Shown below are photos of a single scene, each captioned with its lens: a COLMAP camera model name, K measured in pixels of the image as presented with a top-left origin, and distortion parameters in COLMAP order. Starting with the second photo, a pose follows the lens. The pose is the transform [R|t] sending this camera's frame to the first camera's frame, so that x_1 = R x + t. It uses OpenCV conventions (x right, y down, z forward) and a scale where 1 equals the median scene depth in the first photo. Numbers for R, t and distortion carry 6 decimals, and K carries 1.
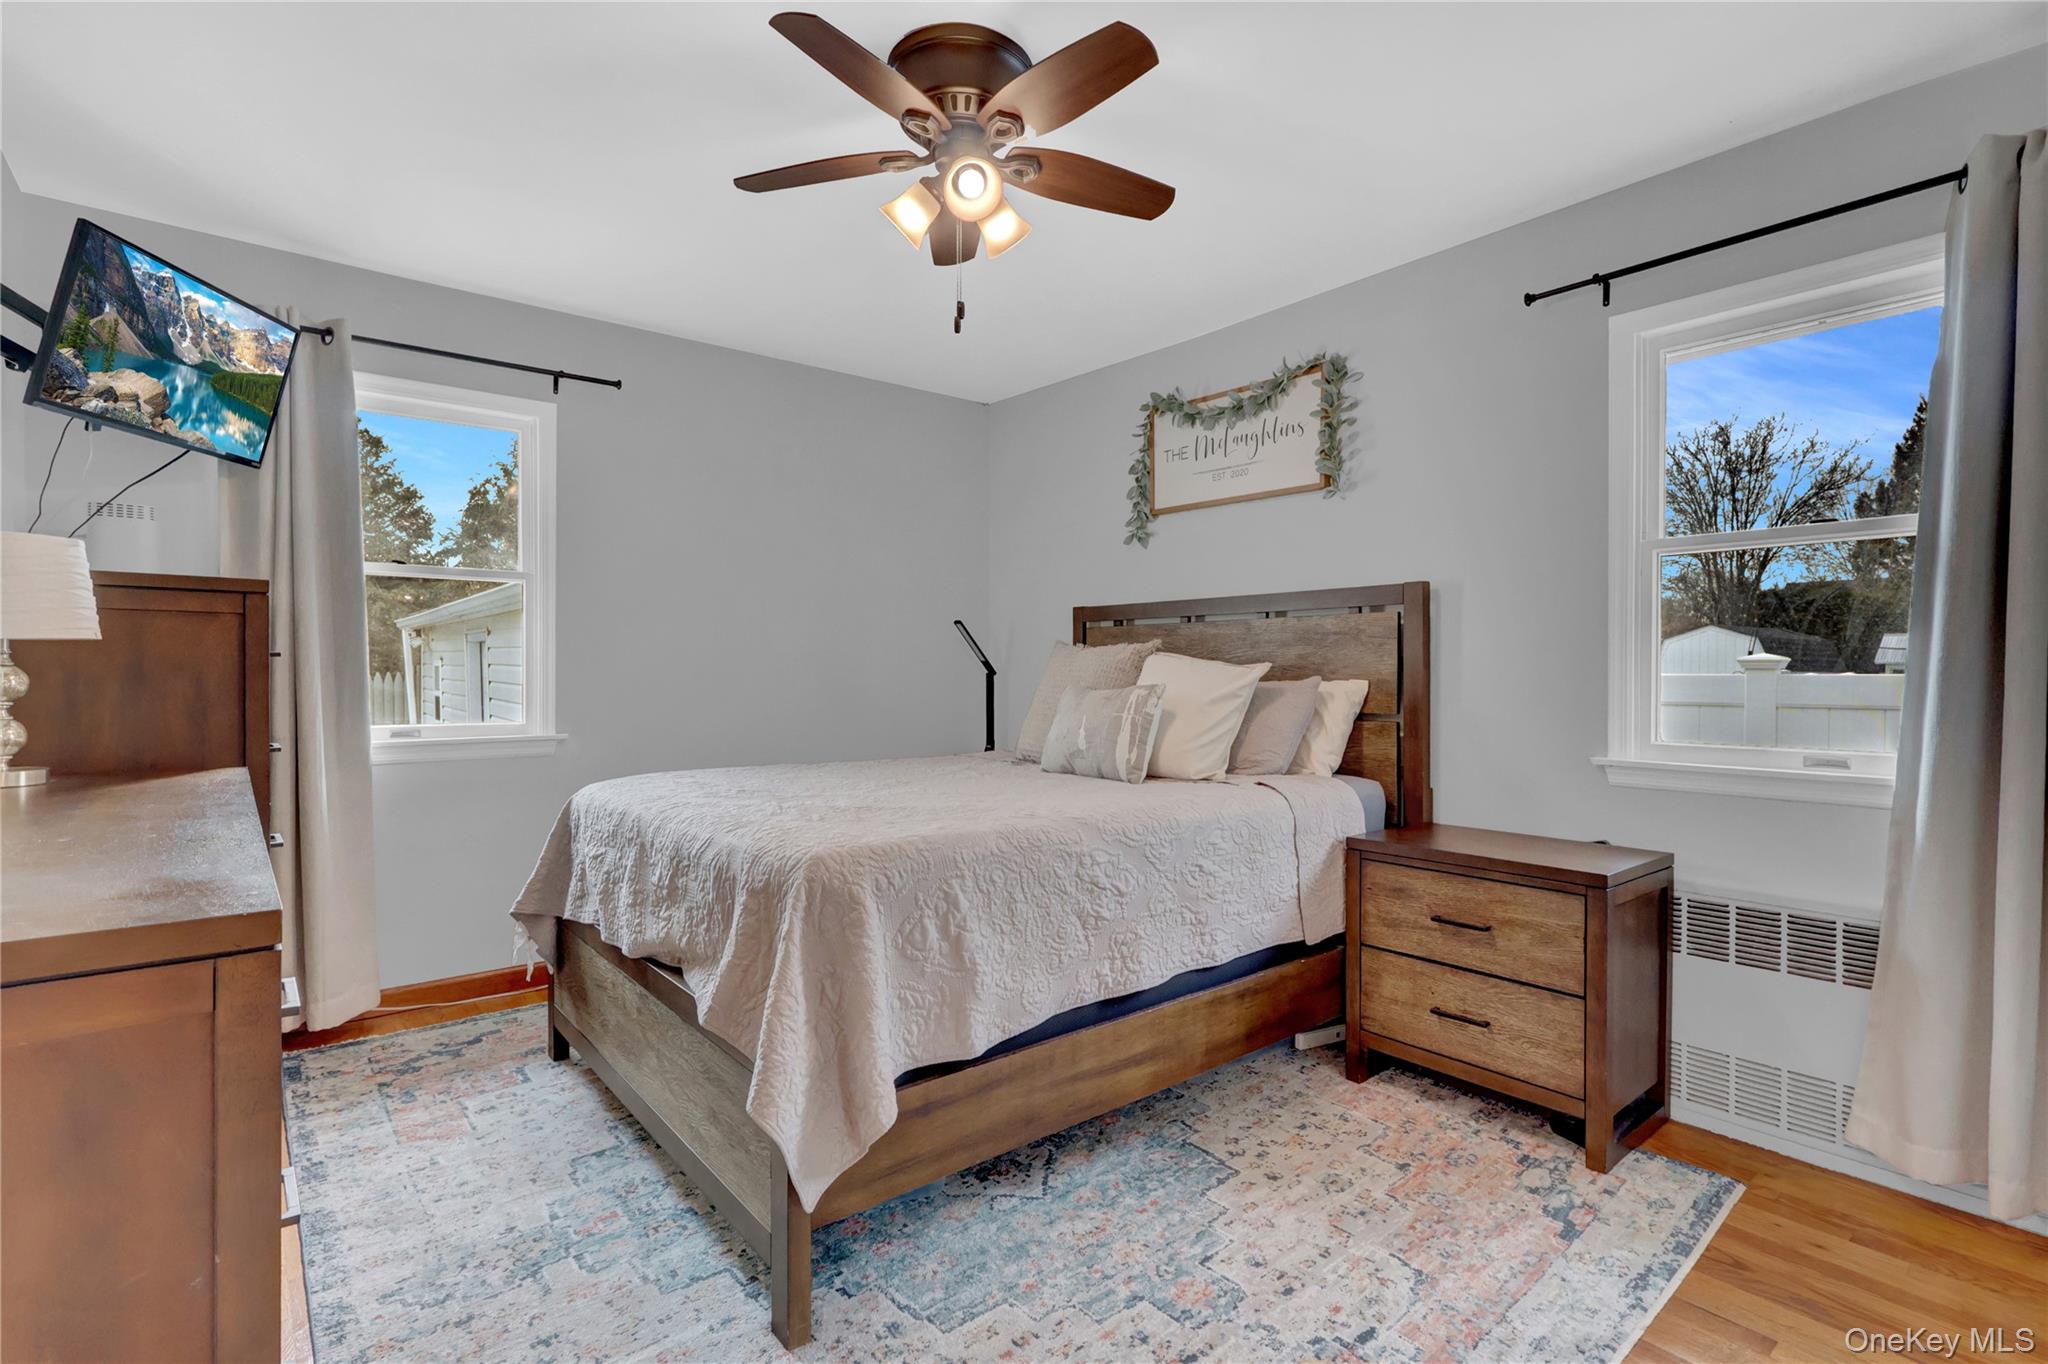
lens RADIAL K [[958.2, 0, 1041.6], [0, 958.2, 682.7], [0, 0, 1]] dist [0.003097, -0.000966]
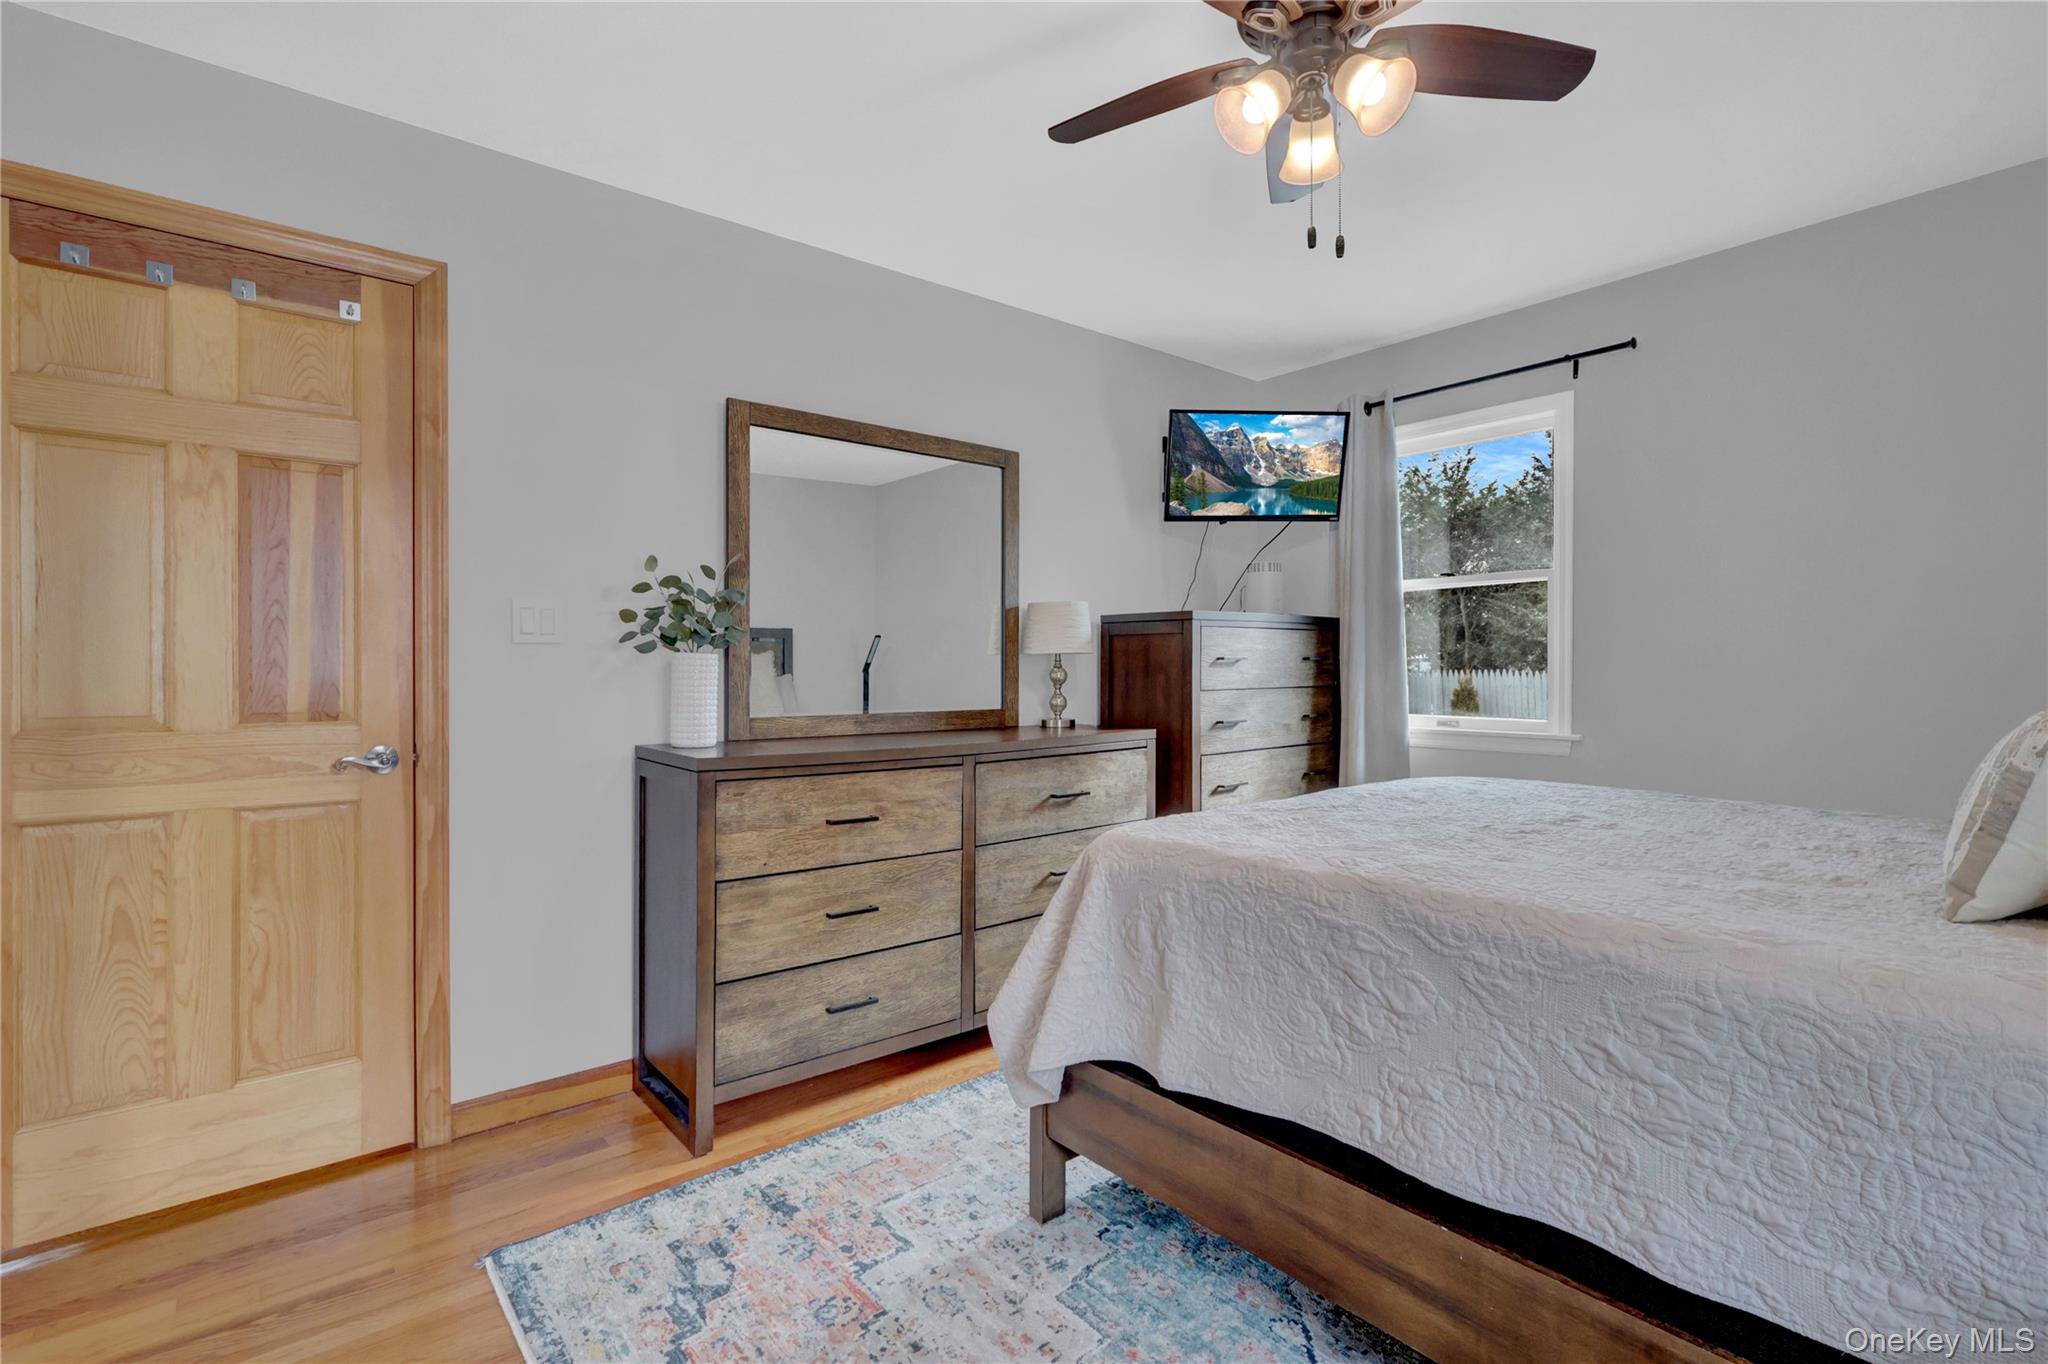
lens RADIAL K [[958.2, 0, 1030.2], [0, 958.2, 681.3], [0, 0, 1]] dist [0.003097, -0.000966]
pose [[-0.007030, 0.011802, -0.999906, 0.740666], [-0.011954, 0.999858, 0.011886, -0.008183], [0.999904, 0.012037, -0.006888, 0.761969]]
